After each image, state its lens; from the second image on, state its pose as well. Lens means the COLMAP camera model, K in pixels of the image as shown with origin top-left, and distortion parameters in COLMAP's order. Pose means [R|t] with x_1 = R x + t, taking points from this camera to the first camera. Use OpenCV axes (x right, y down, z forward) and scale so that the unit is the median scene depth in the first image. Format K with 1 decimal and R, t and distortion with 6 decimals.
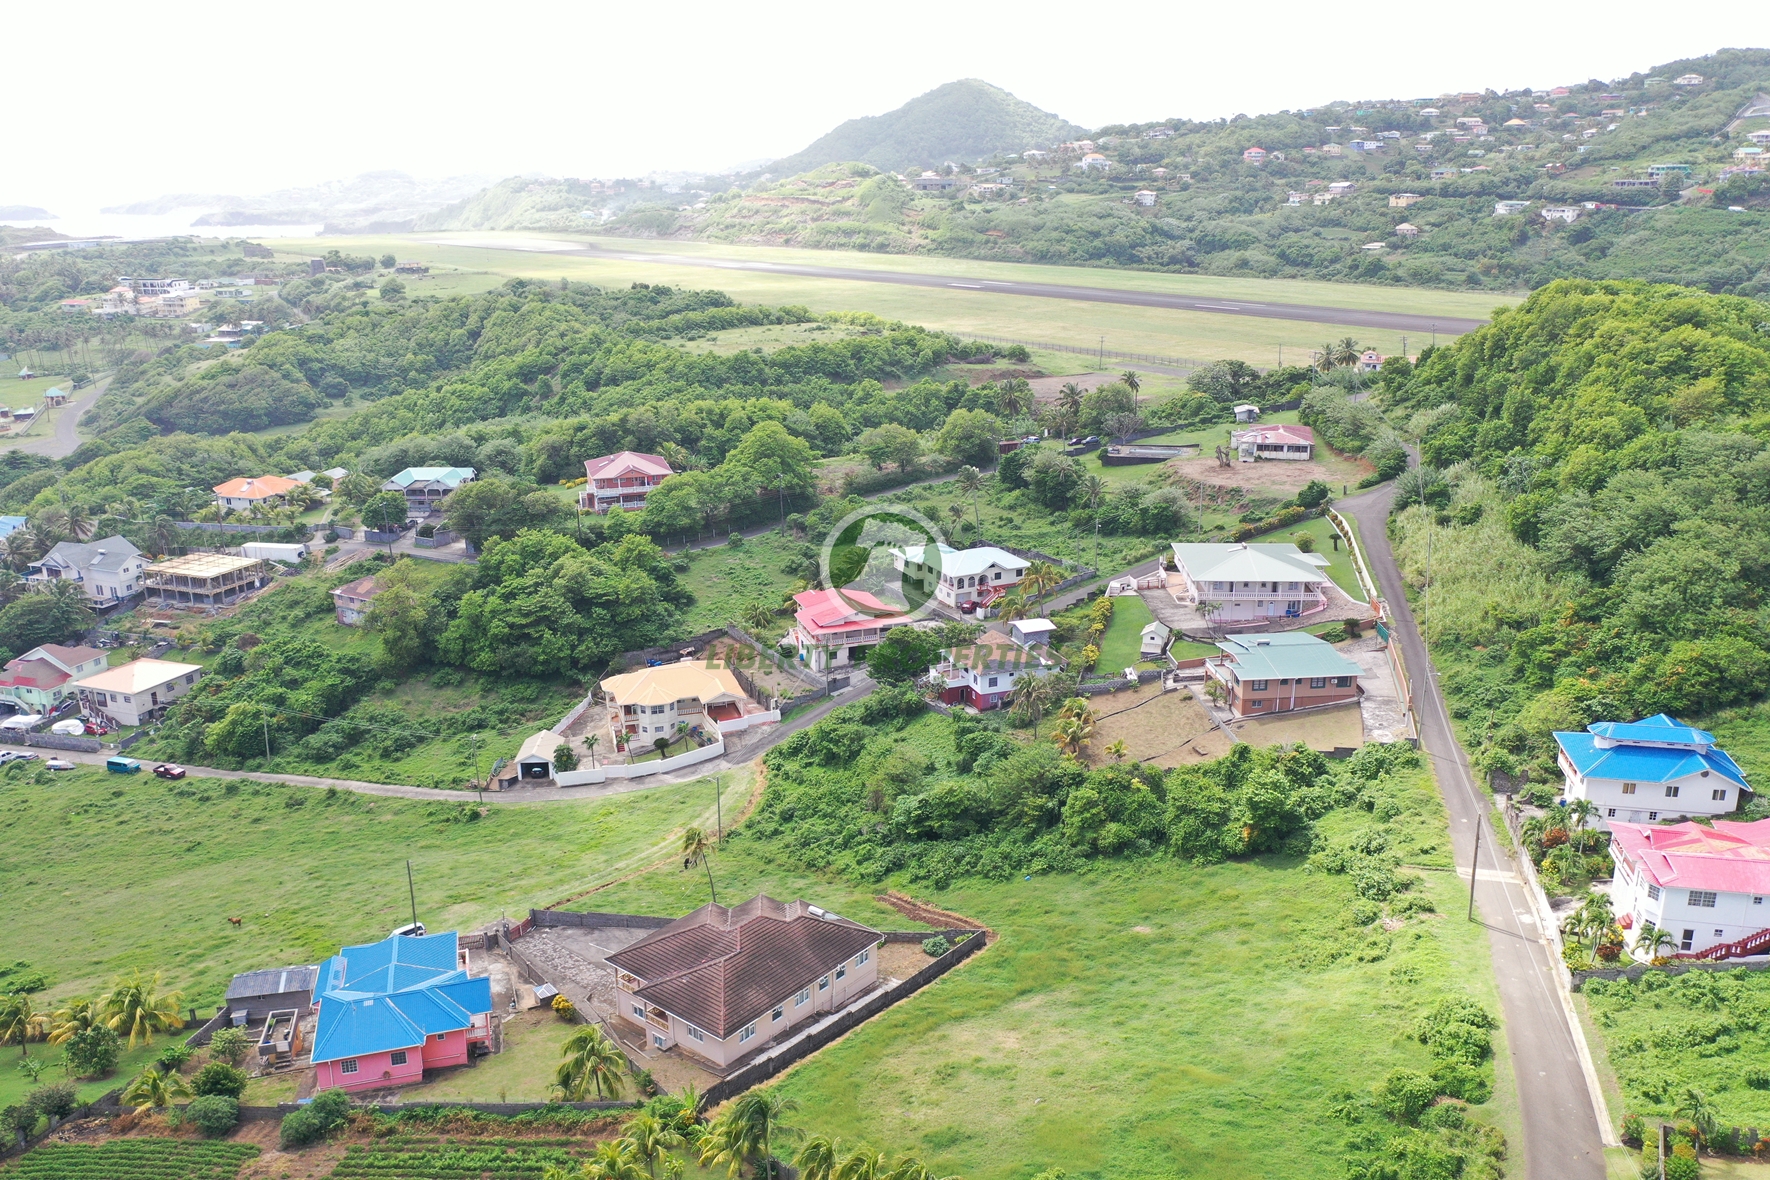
lens RADIAL K [[1395.9, 0, 887.9], [0, 1395.9, 588.8], [0, 0, 1]] dist [0.001121, -0.000586]
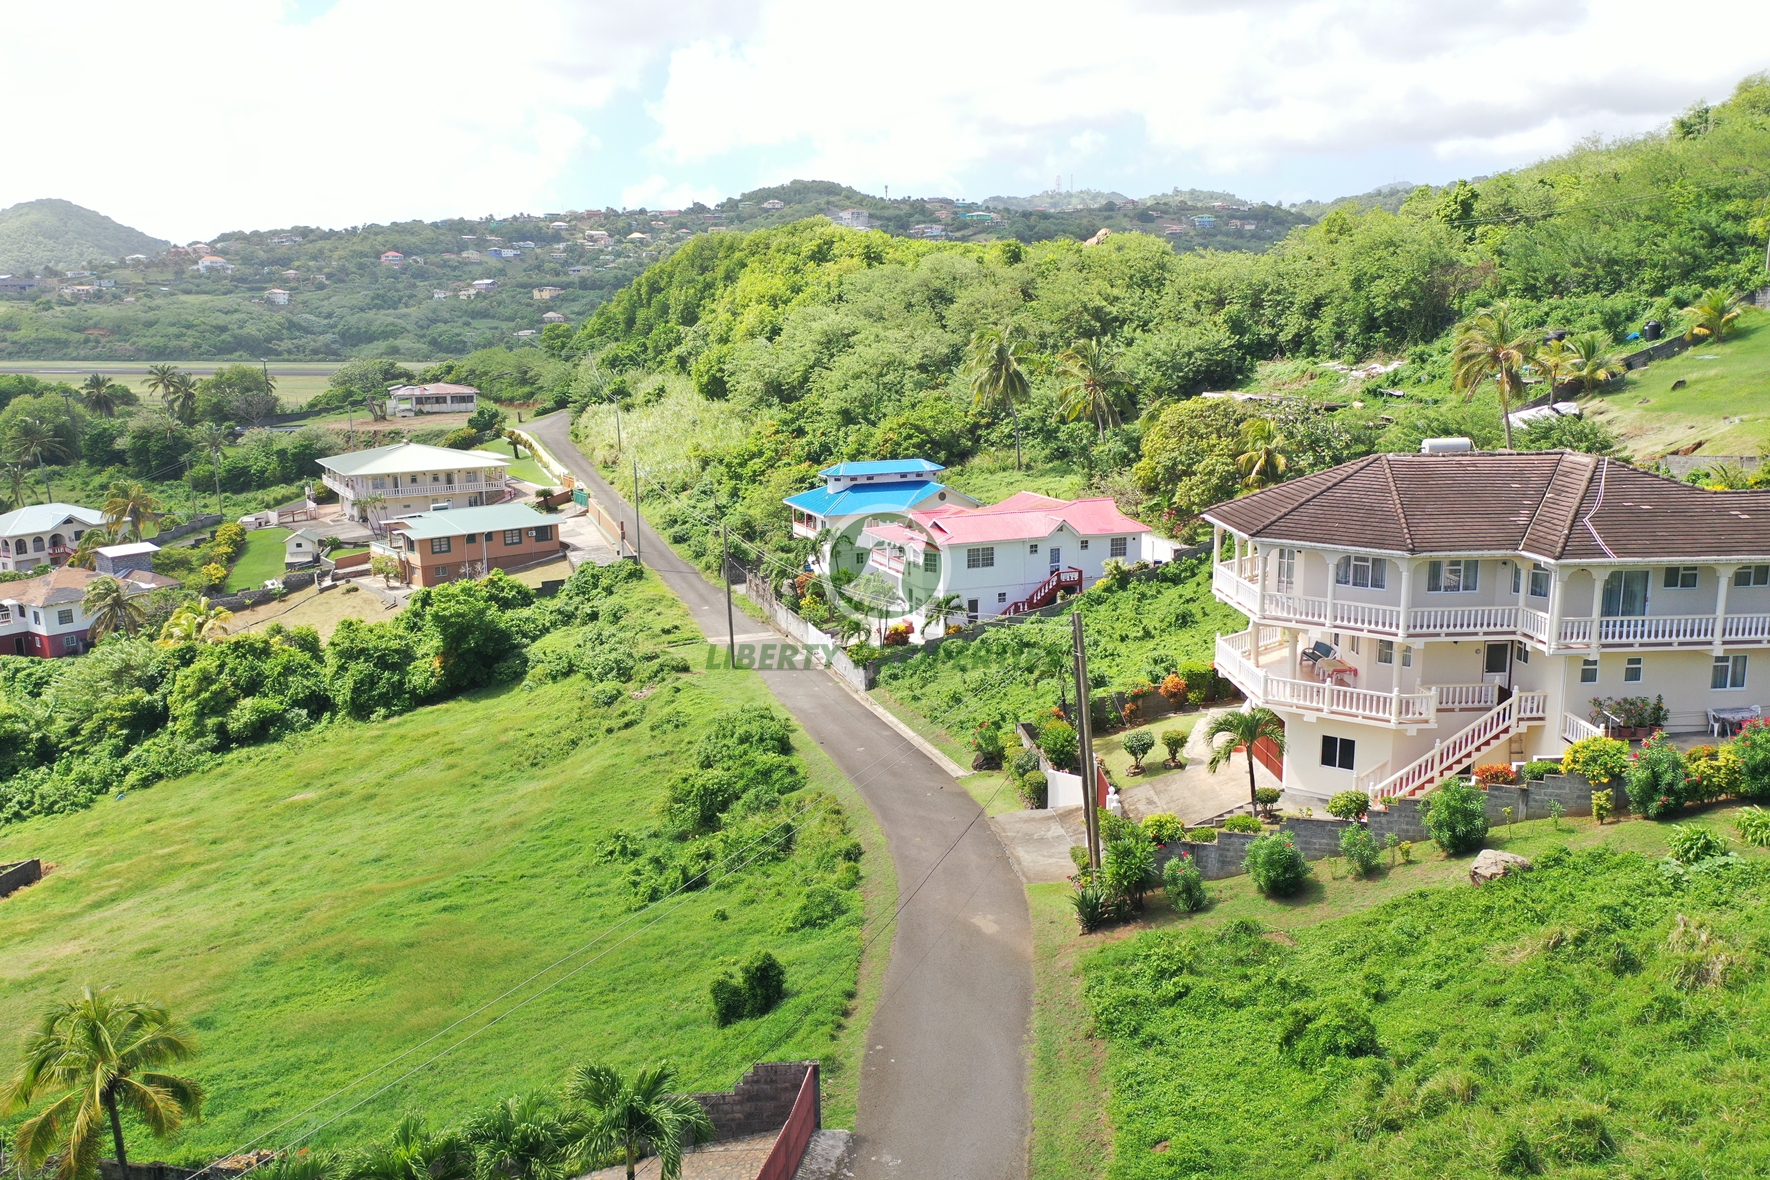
lens RADIAL K [[1394.3, 0, 887.9], [0, 1394.3, 586.9], [0, 0, 1]] dist [0.000233, 0.000474]
pose [[0.838386, -0.109682, 0.533928, 0.041561], [0.164116, 0.984885, -0.055379, 0.134673], [-0.519783, 0.134055, 0.843715, 0.156575]]
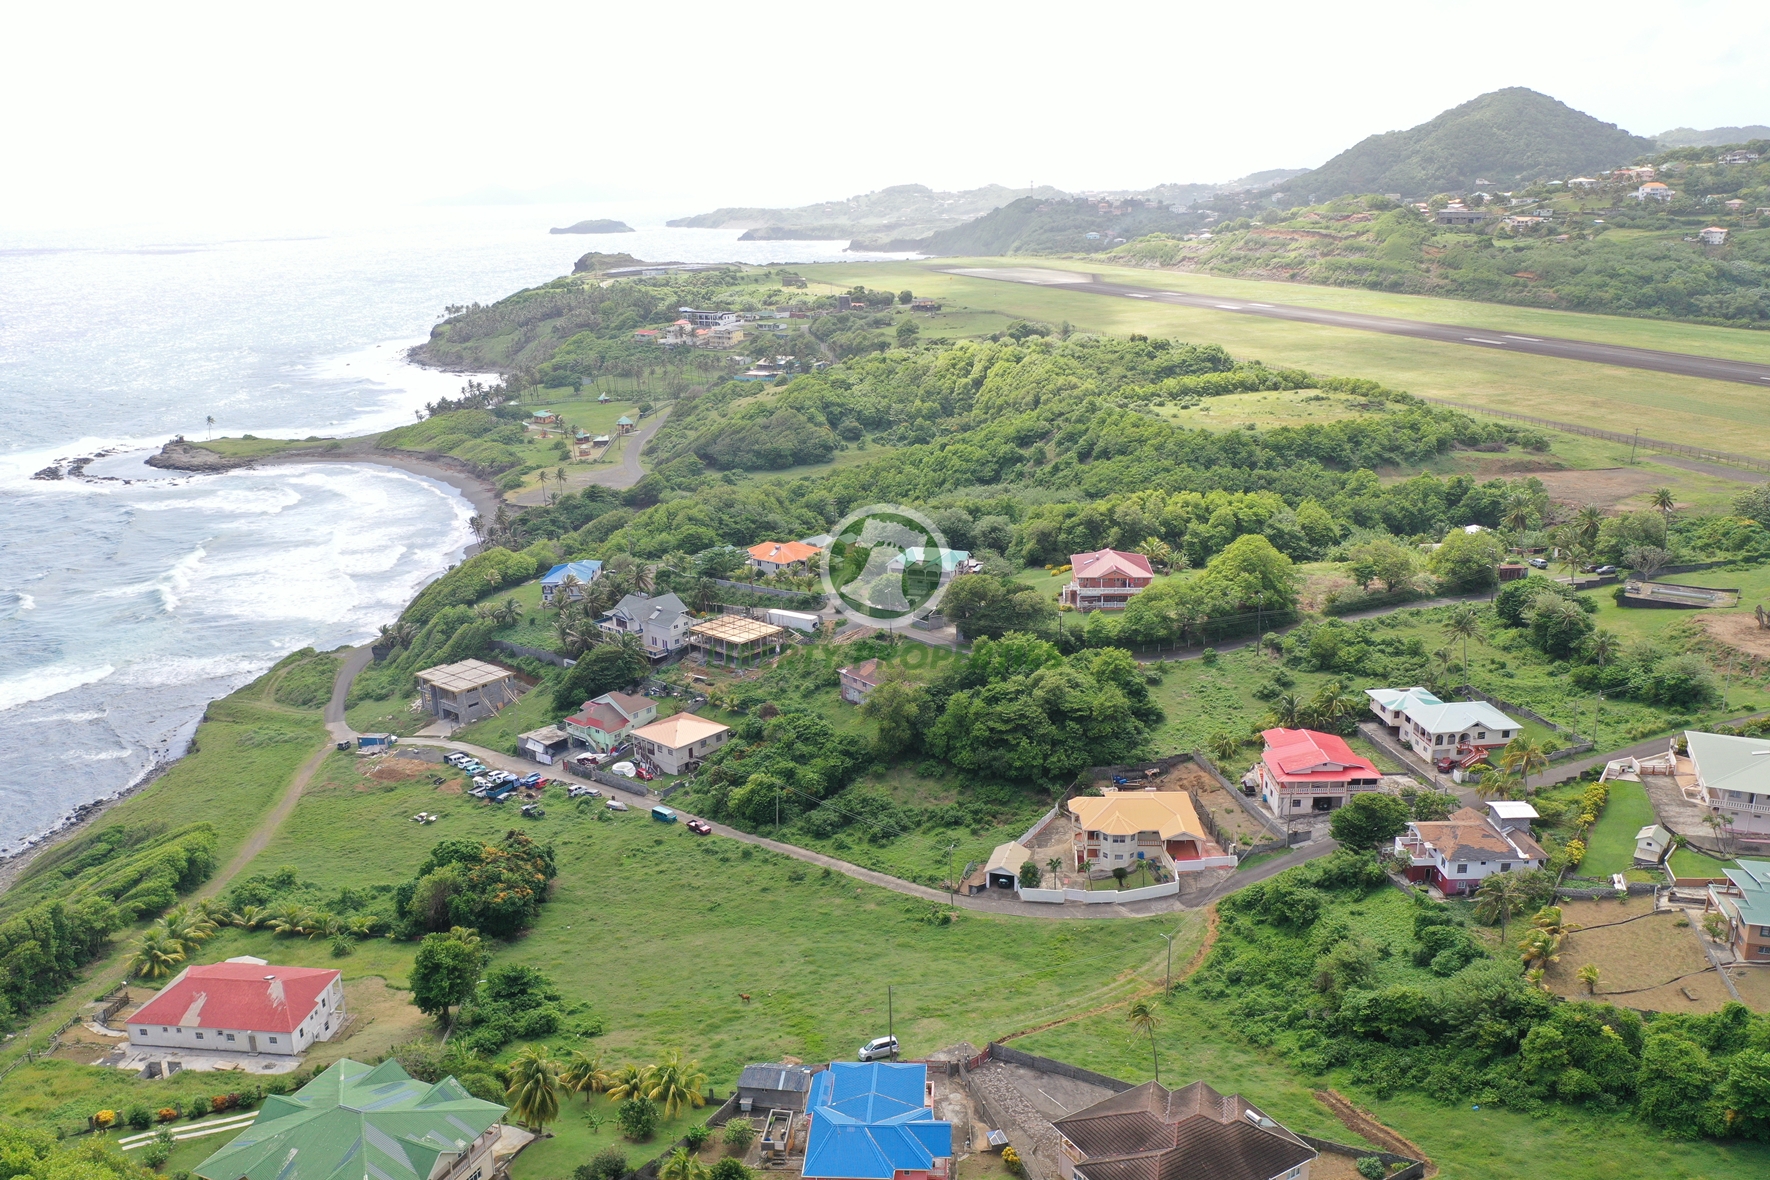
lens RADIAL K [[1395.5, 0, 887.8], [0, 1395.5, 587.8], [0, 0, 1]] dist [-0.000331, 0.001853]
pose [[0.940759, 0.087329, -0.327636, -0.000229], [-0.088827, 0.995993, 0.010420, -0.087824], [0.327233, 0.019300, 0.944747, -0.052207]]
